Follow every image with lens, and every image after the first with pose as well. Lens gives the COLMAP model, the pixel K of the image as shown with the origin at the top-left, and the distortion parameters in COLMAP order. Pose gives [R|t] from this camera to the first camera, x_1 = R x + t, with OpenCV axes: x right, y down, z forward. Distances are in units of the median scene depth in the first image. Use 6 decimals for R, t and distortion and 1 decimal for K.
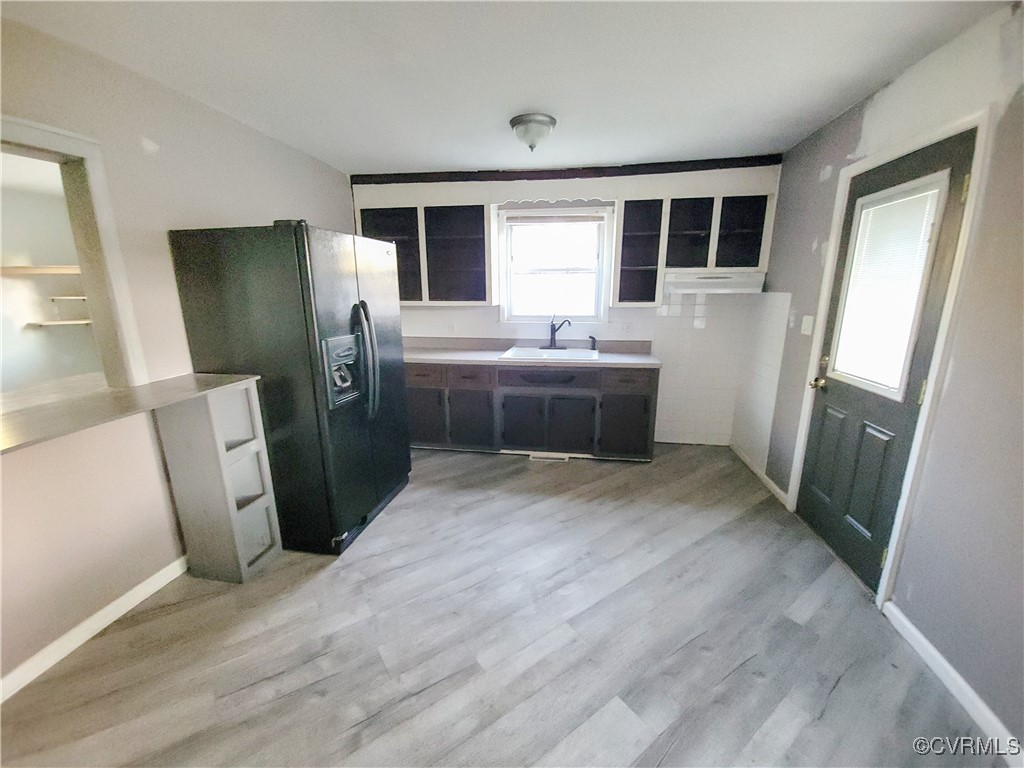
lens RADIAL K [[426.2, 0, 514.3], [0, 426.2, 391.0], [0, 0, 1]] dist [0.015567, -0.010738]
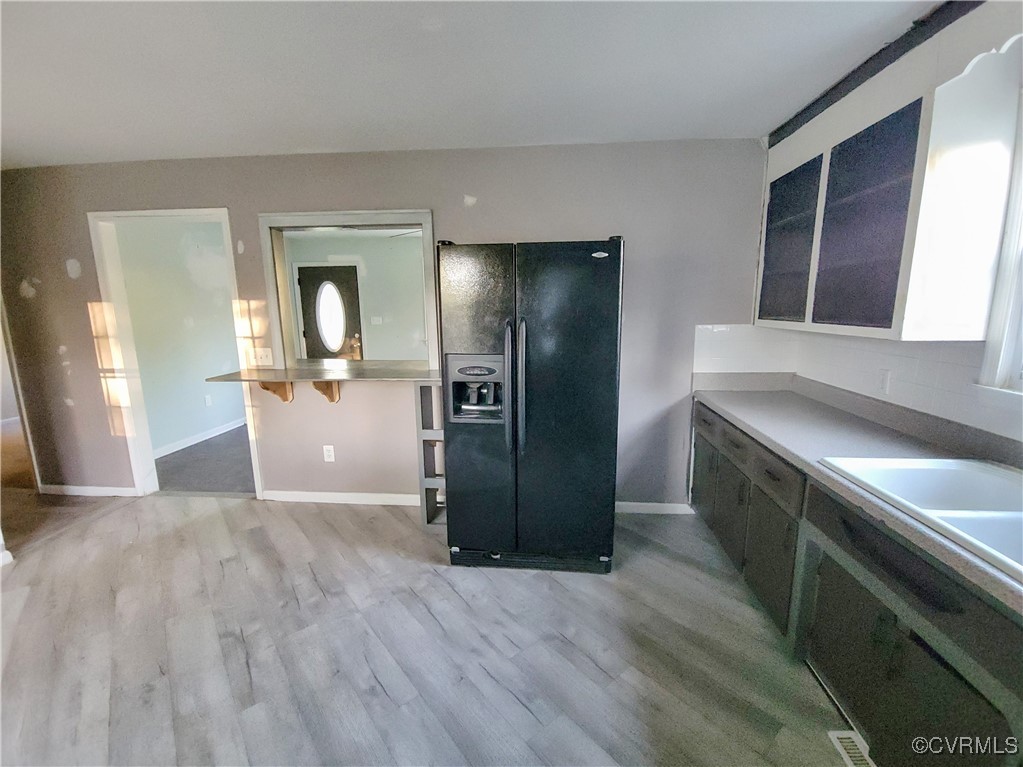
lens RADIAL K [[443.2, 0, 522.0], [0, 443.2, 391.8], [0, 0, 1]] dist [0.016580, -0.011539]
pose [[0.061676, 0.189480, -0.979946, 0.718336], [-0.221409, 0.959950, 0.171679, -0.294405], [0.973229, 0.206380, 0.101158, 1.235551]]
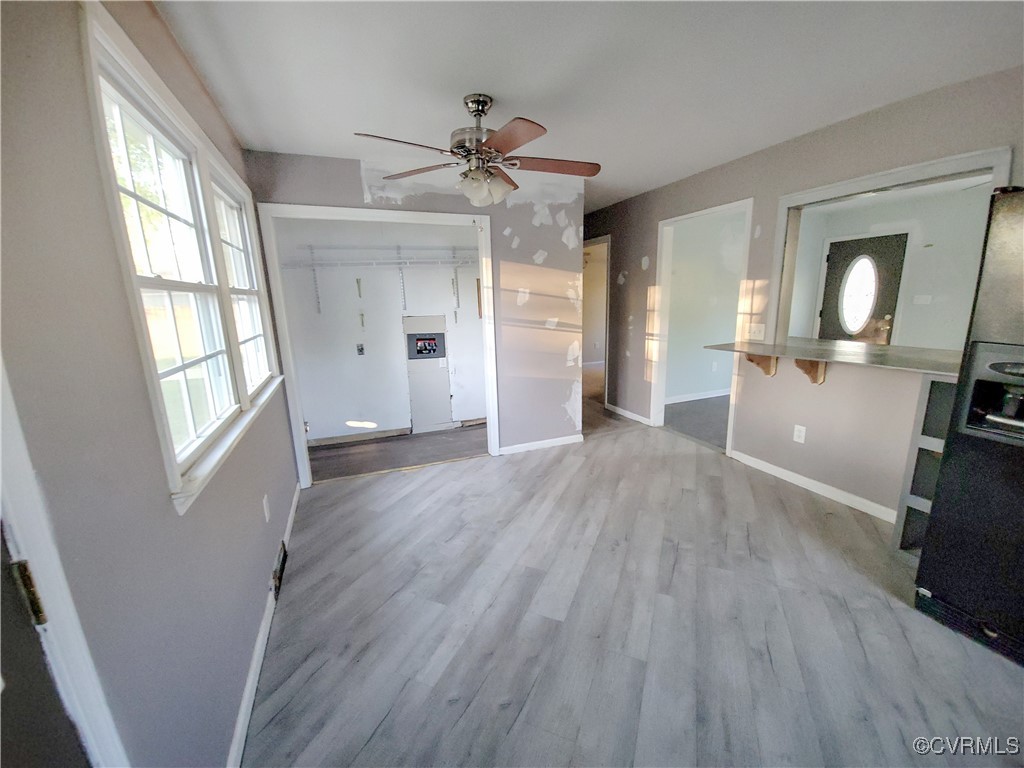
lens RADIAL K [[426.2, 0, 514.3], [0, 426.2, 391.0], [0, 0, 1]] dist [0.015567, -0.010738]
pose [[-0.862663, 0.135520, -0.487285, 0.748135], [-0.084914, 0.910954, 0.403674, -0.323046], [0.498600, 0.389612, -0.774339, 1.394677]]
